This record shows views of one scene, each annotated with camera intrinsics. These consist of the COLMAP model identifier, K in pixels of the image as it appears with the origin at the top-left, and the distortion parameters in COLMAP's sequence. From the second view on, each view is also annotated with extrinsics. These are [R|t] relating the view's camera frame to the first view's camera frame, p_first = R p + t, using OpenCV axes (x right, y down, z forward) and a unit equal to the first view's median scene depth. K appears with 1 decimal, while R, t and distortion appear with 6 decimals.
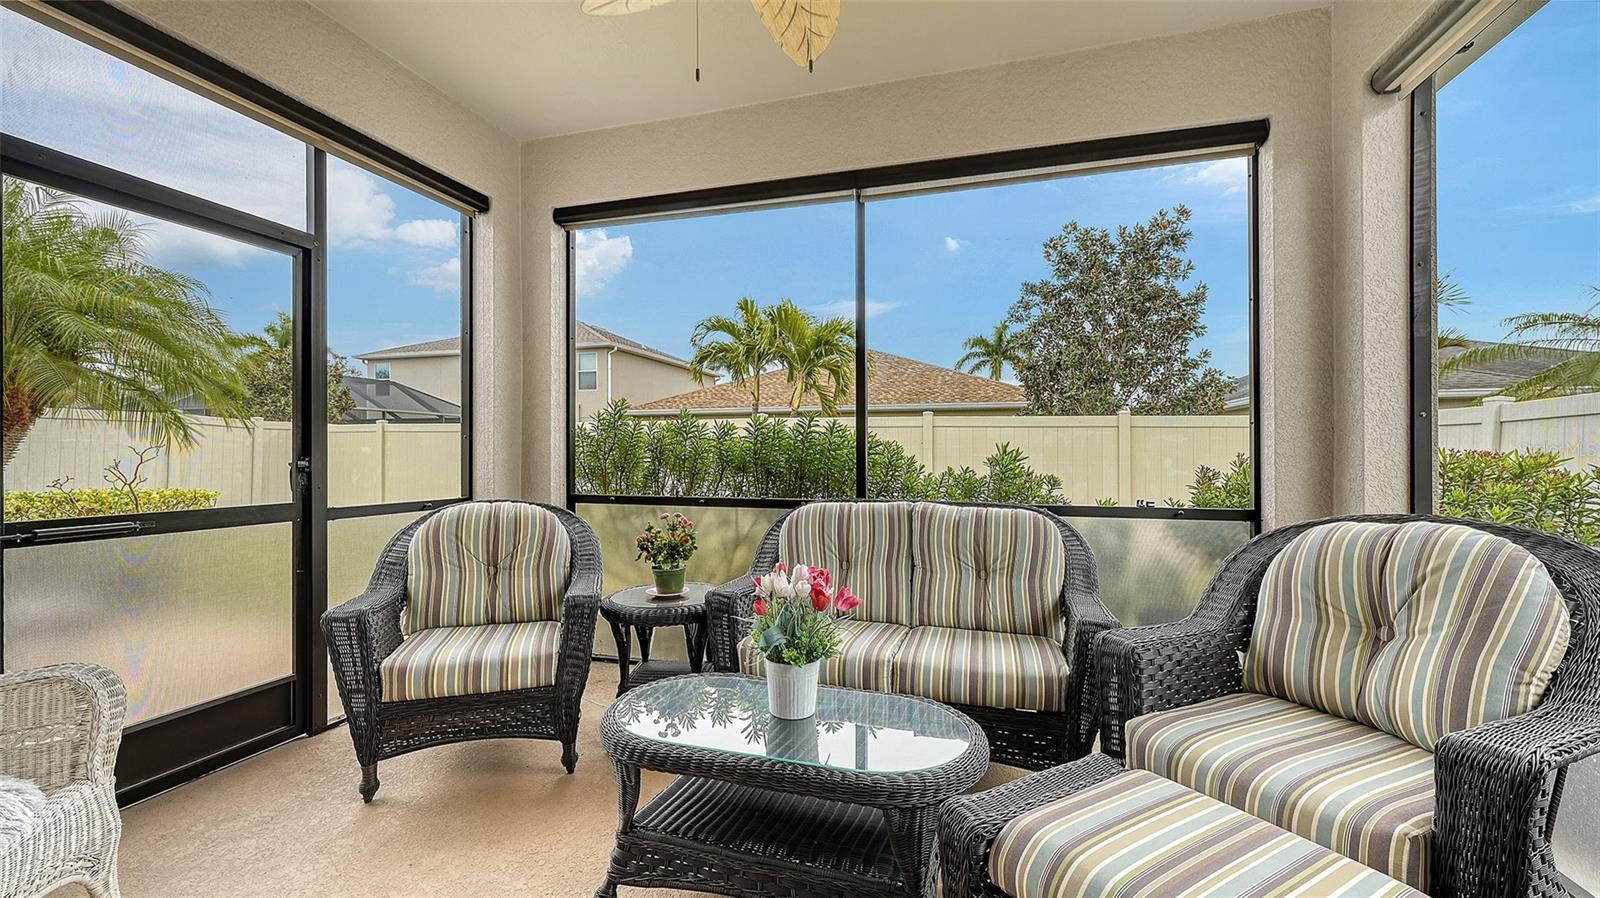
lens RADIAL K [[640.0, 0, 806.8], [0, 640.0, 450.8], [0, 0, 1]] dist [-0.000840, -0.000420]
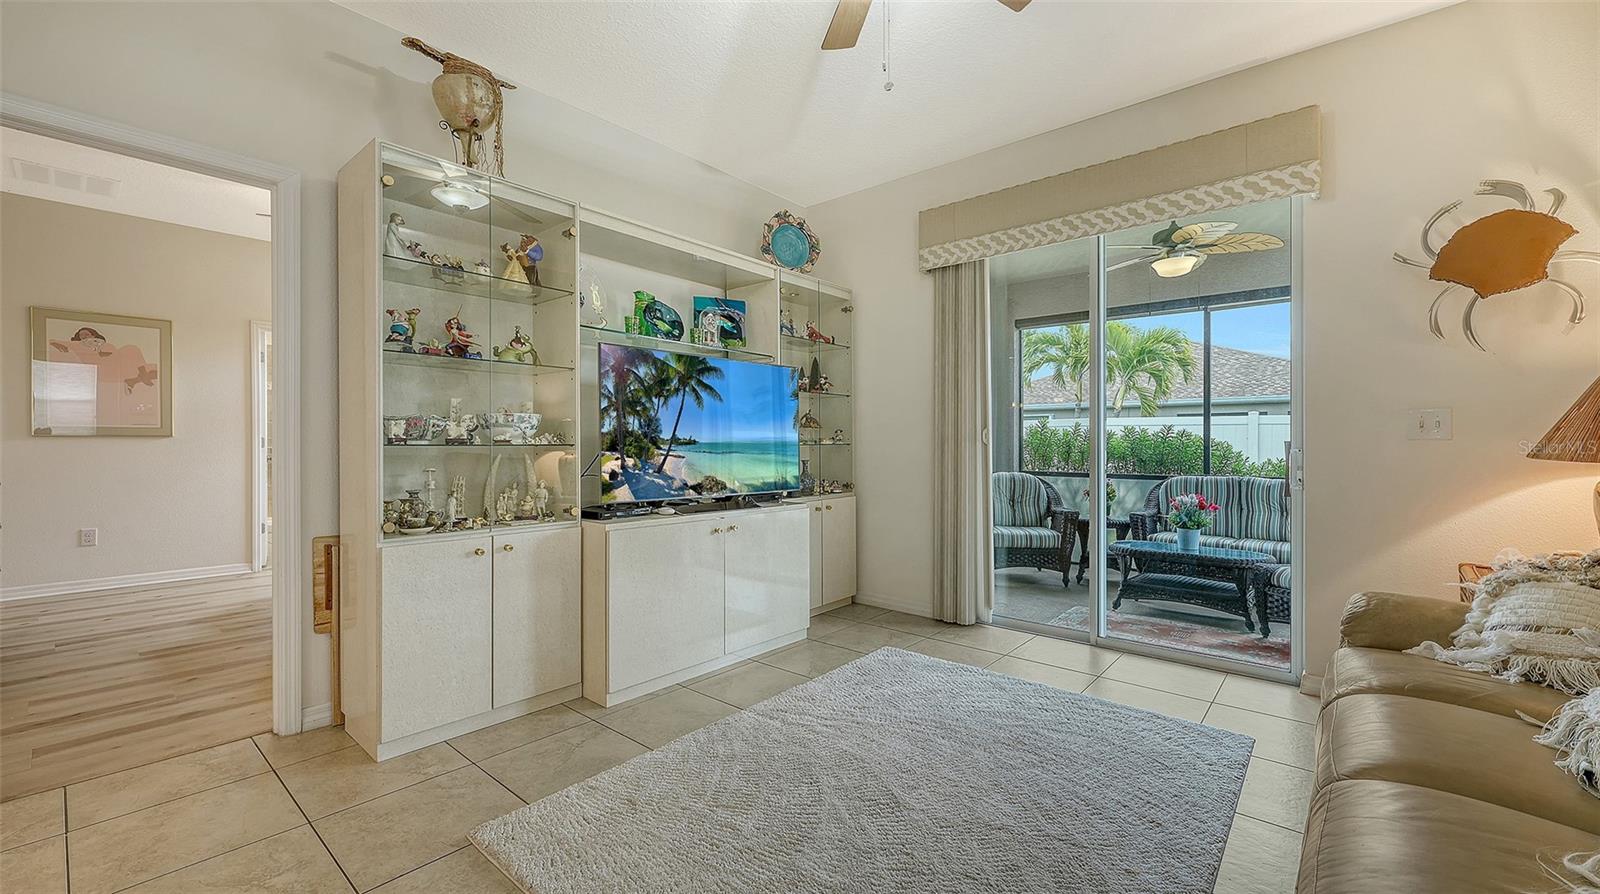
lens RADIAL K [[640.0, 0, 796.4], [0, 640.0, 448.3], [0, 0, 1]] dist [-0.000840, -0.000420]
pose [[0.906842, 0.002757, -0.421463, -0.232268], [0.002189, 0.999934, 0.011251, -0.027157], [0.421466, -0.011125, 0.906776, -1.277207]]
